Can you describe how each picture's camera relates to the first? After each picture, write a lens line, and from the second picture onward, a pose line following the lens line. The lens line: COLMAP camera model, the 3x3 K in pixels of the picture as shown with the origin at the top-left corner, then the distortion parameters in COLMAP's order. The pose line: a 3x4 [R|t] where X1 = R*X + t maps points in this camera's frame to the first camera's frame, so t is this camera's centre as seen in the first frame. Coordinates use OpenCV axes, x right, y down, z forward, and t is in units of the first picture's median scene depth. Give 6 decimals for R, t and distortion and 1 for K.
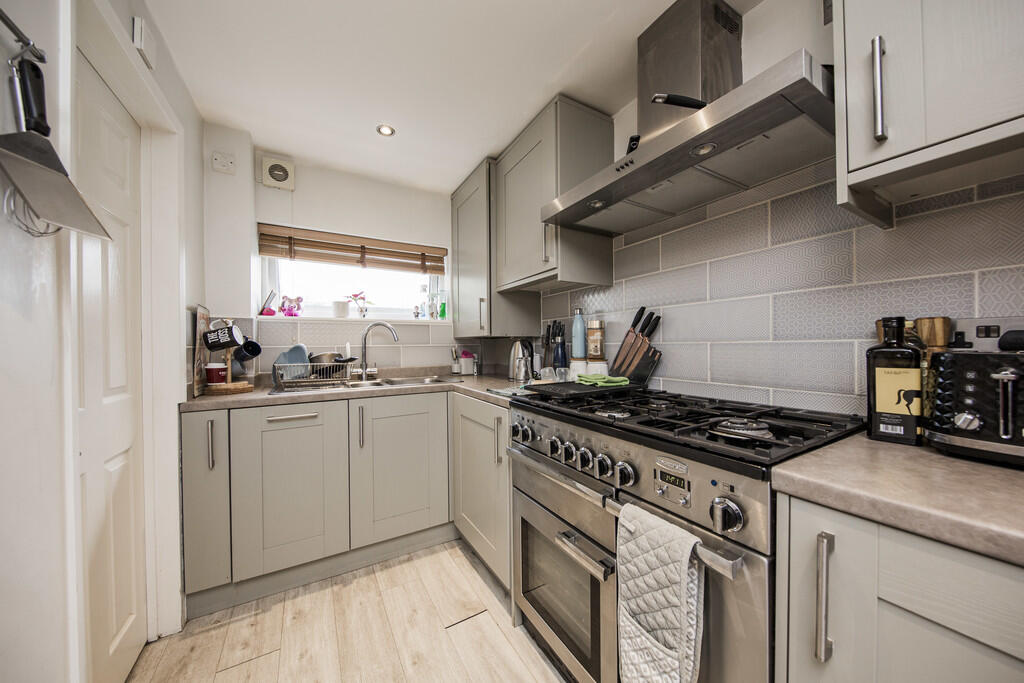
lens RADIAL K [[339.2, 0, 512.0], [0, 339.2, 341.5], [0, 0, 1]] dist [0.000033, -0.003502]
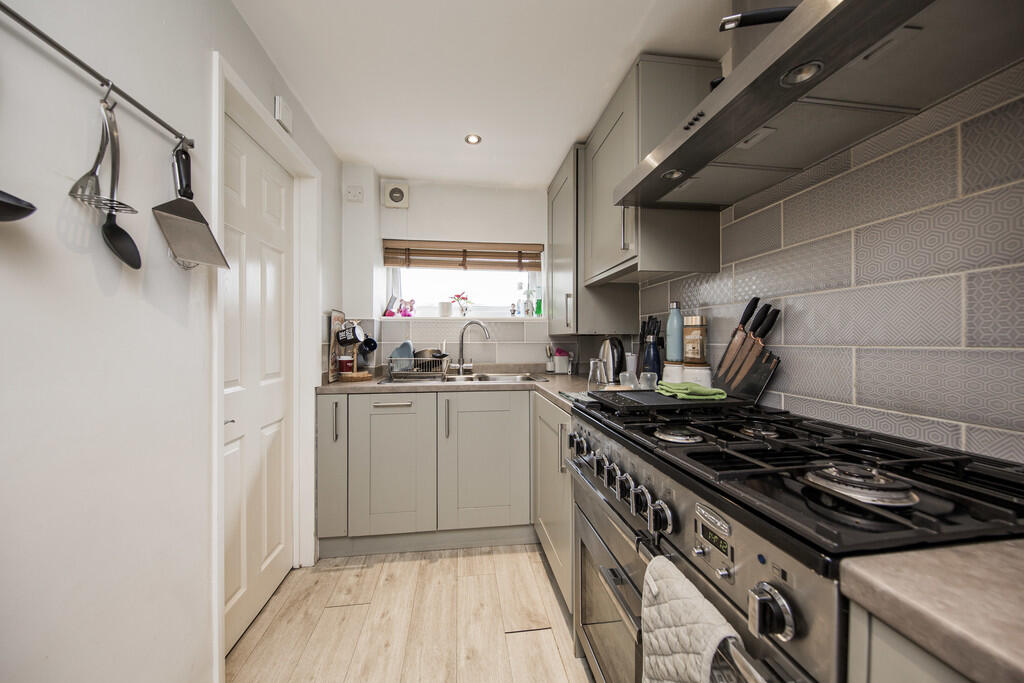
lens RADIAL K [[344.5, 0, 507.5], [0, 344.5, 334.4], [0, 0, 1]] dist [0.000683, -0.003881]
pose [[0.919727, 0.002635, -0.392549, 0.178220], [-0.004153, 0.999987, -0.003017, -0.014930], [0.392536, 0.004405, 0.919726, 0.071690]]
